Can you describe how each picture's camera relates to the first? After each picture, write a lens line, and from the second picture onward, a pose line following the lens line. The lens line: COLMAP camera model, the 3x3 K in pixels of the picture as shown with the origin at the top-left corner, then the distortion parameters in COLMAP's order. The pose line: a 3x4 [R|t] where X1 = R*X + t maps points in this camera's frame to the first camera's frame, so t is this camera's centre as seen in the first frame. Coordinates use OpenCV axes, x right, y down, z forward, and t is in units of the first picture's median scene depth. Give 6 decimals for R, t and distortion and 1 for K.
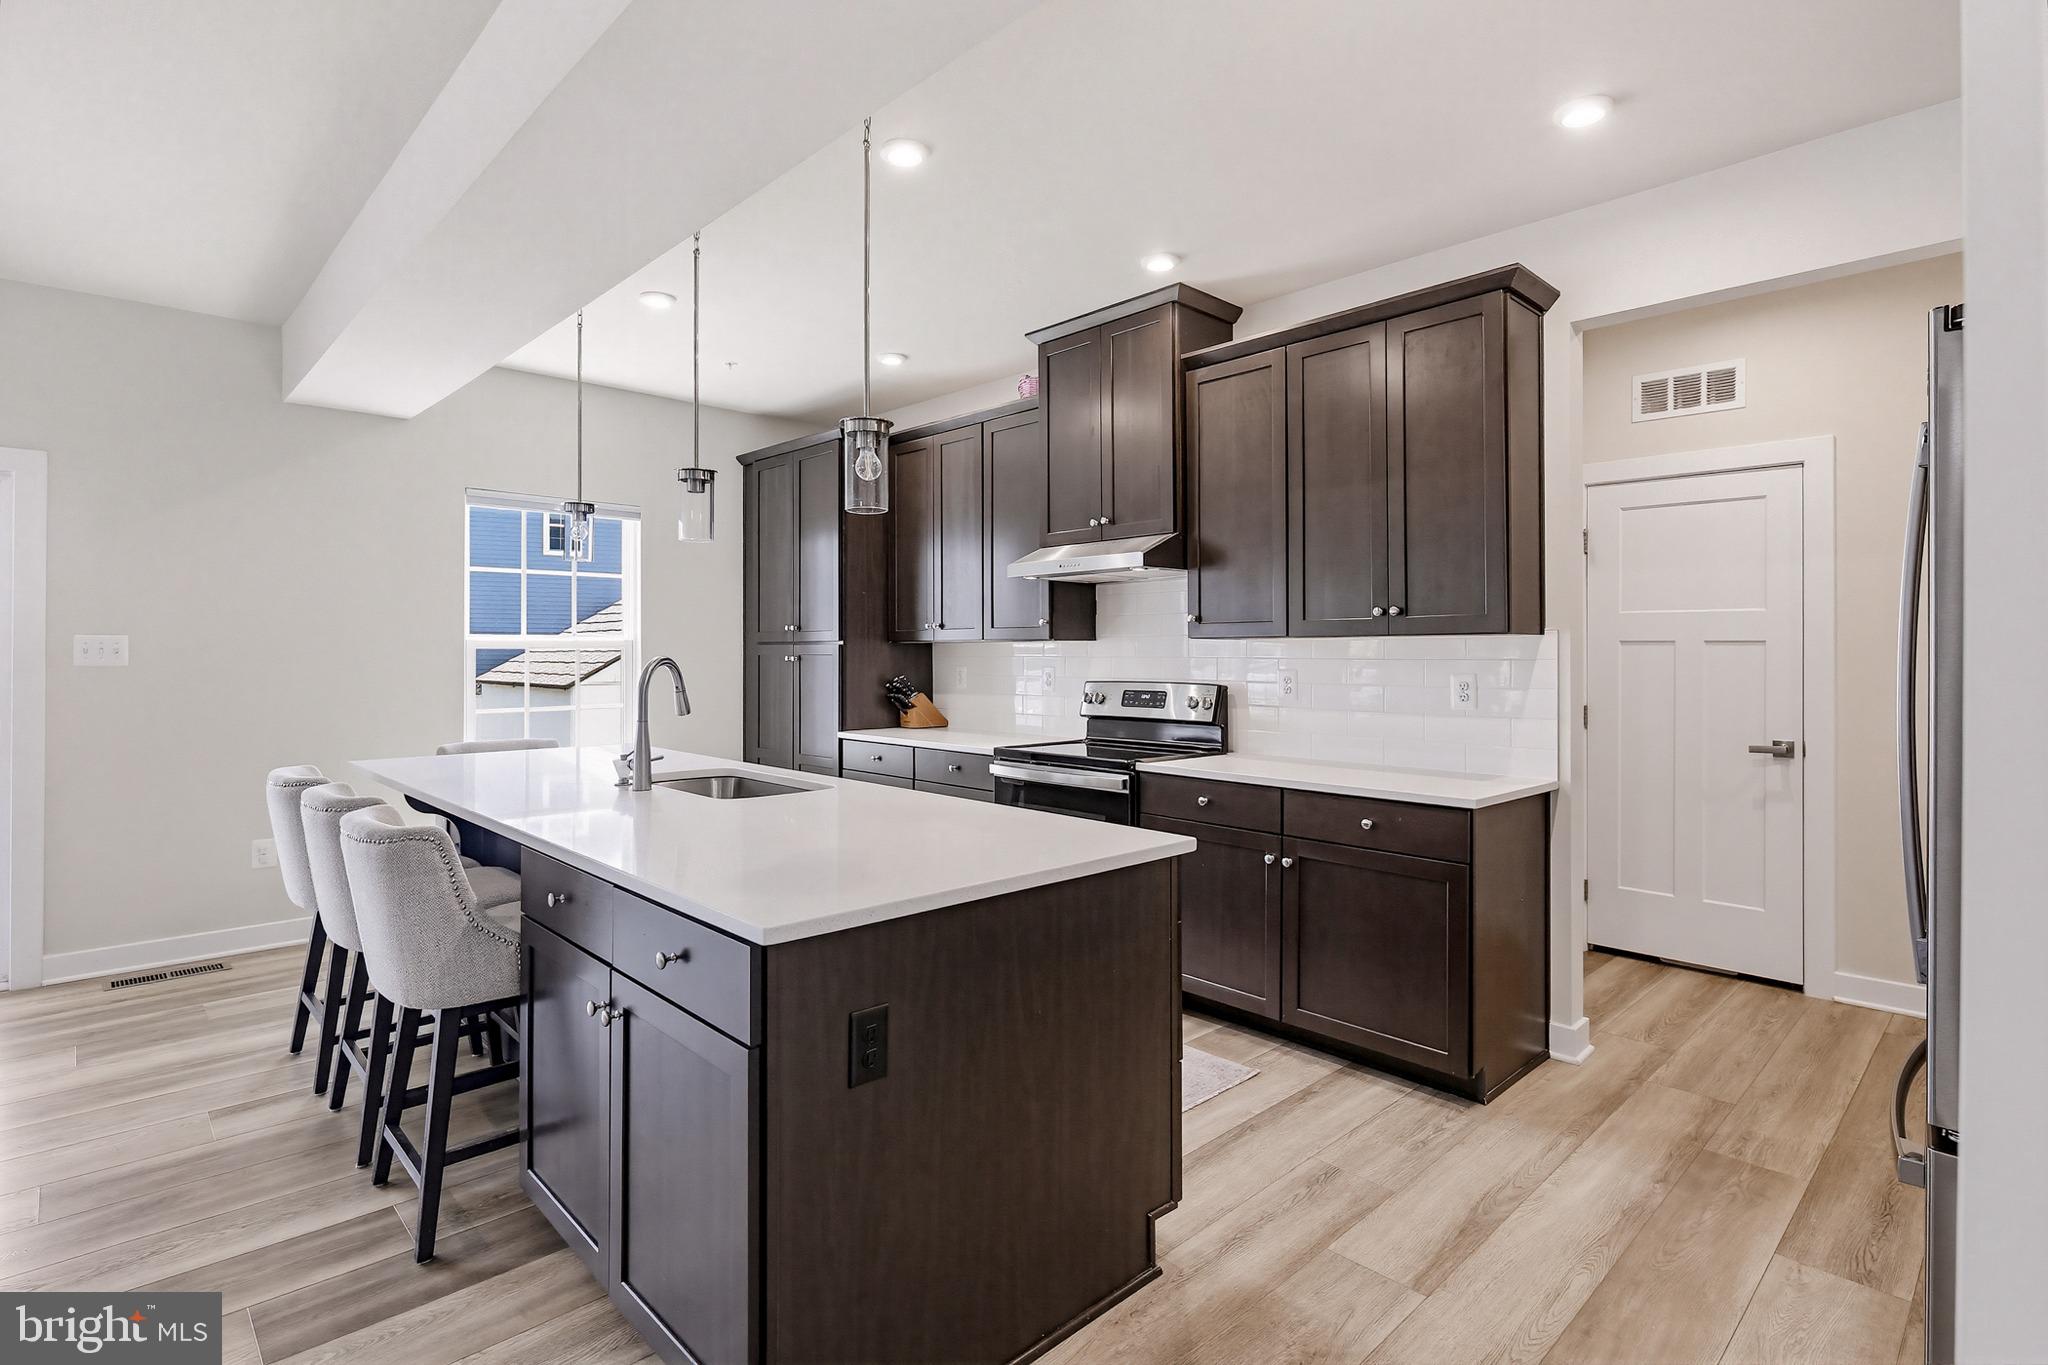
lens RADIAL K [[995.6, 0, 1014.5], [0, 995.6, 664.8], [0, 0, 1]] dist [-0.019671, 0.001005]
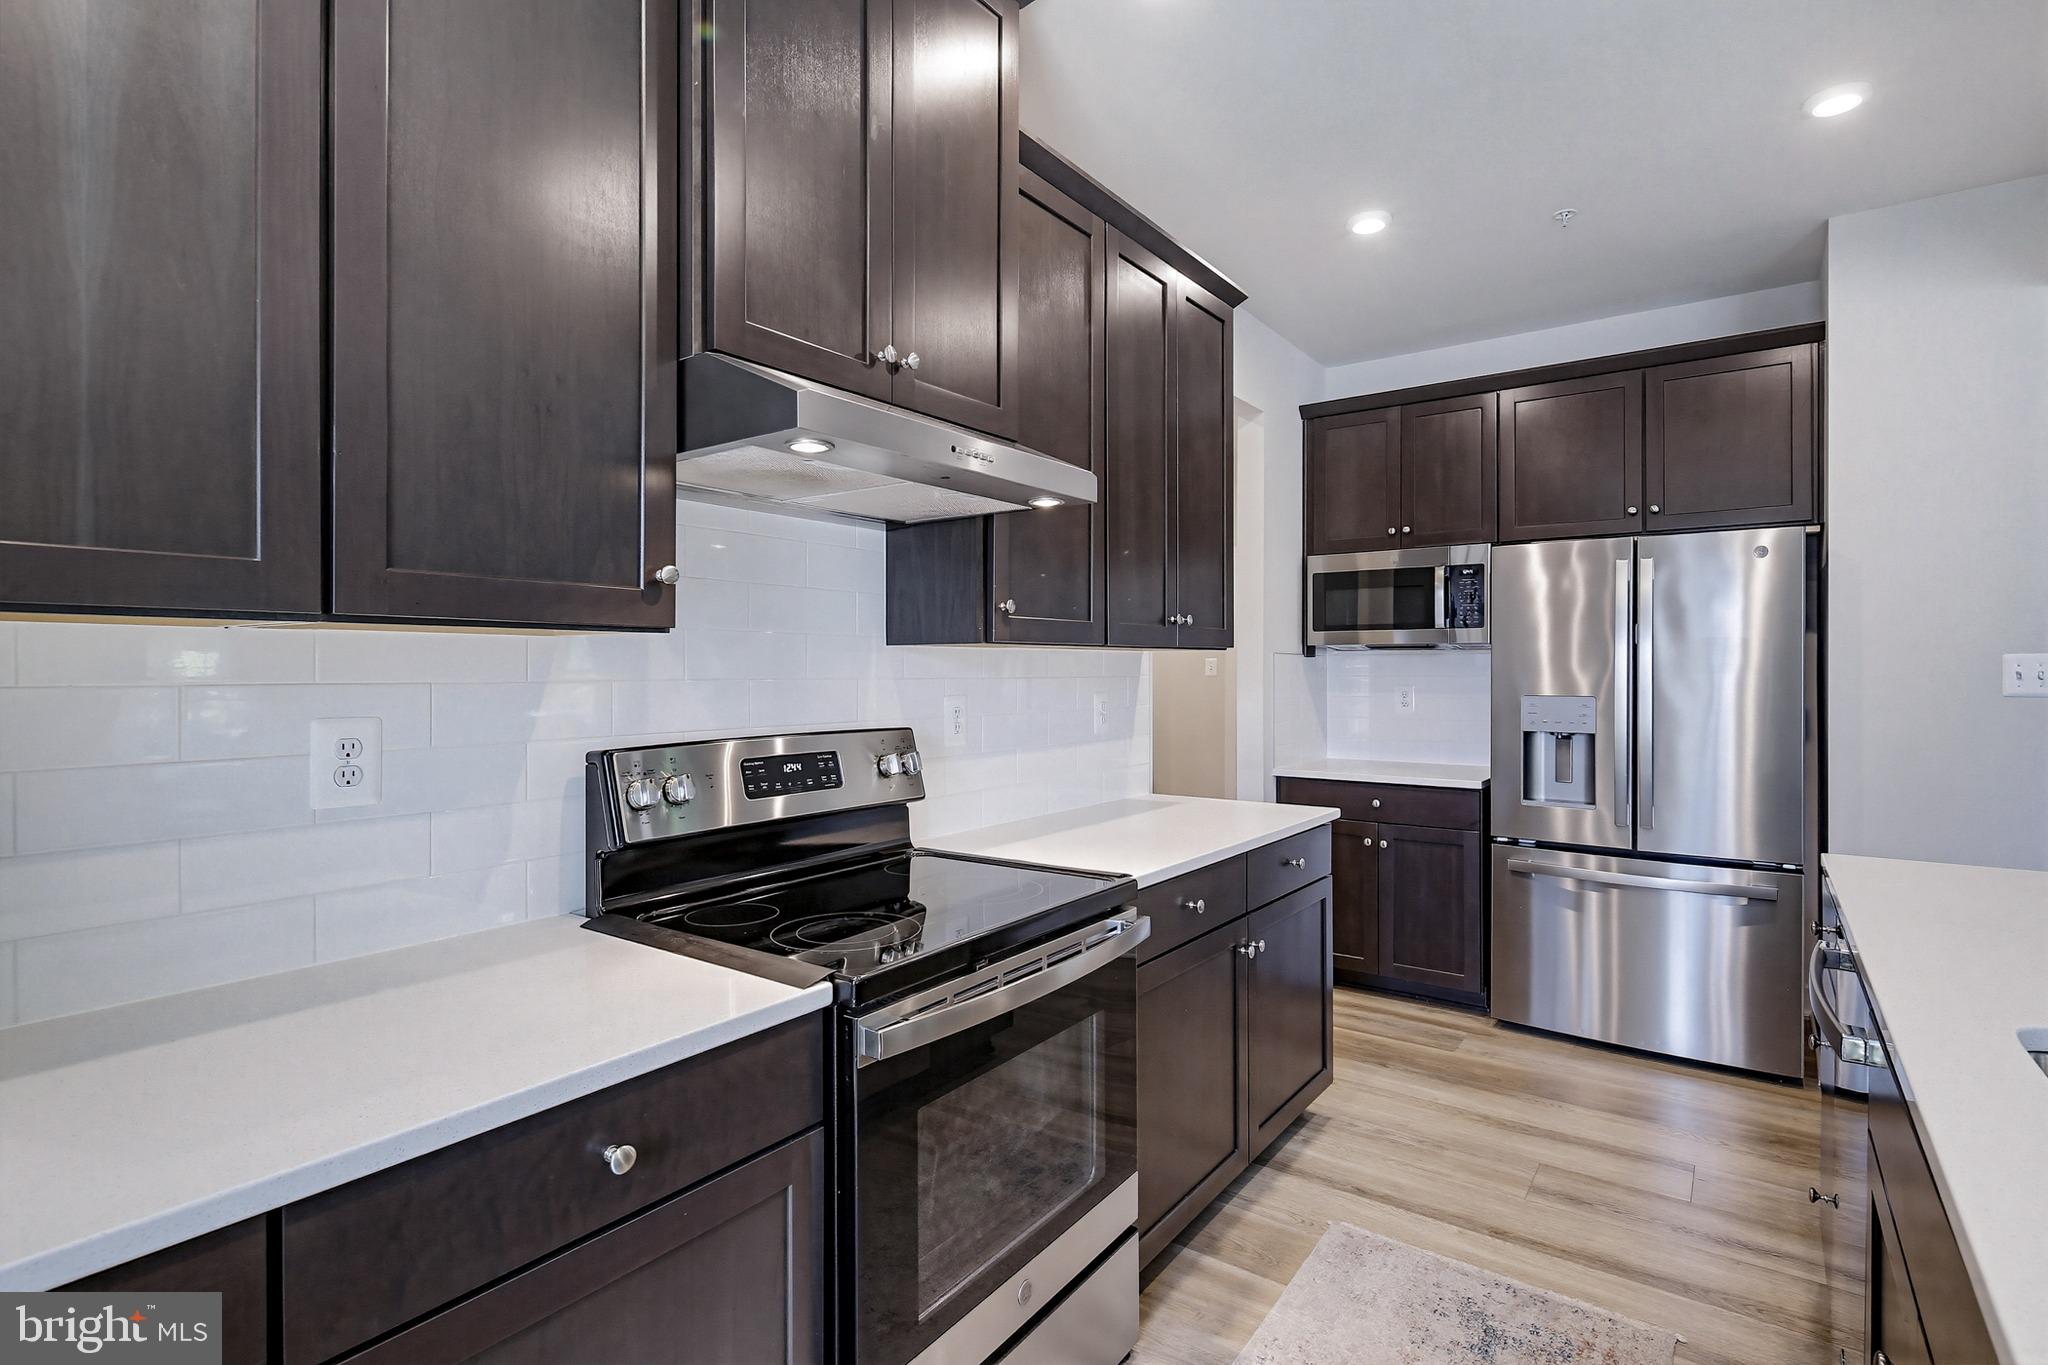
lens RADIAL K [[995.6, 0, 1011.5], [0, 995.6, 667.2], [0, 0, 1]] dist [-0.019671, 0.001005]
pose [[-0.173943, -0.006688, 0.984733, -0.445259], [0.008301, 0.999931, 0.008258, -0.022130], [-0.984721, 0.009611, -0.173876, 1.345134]]
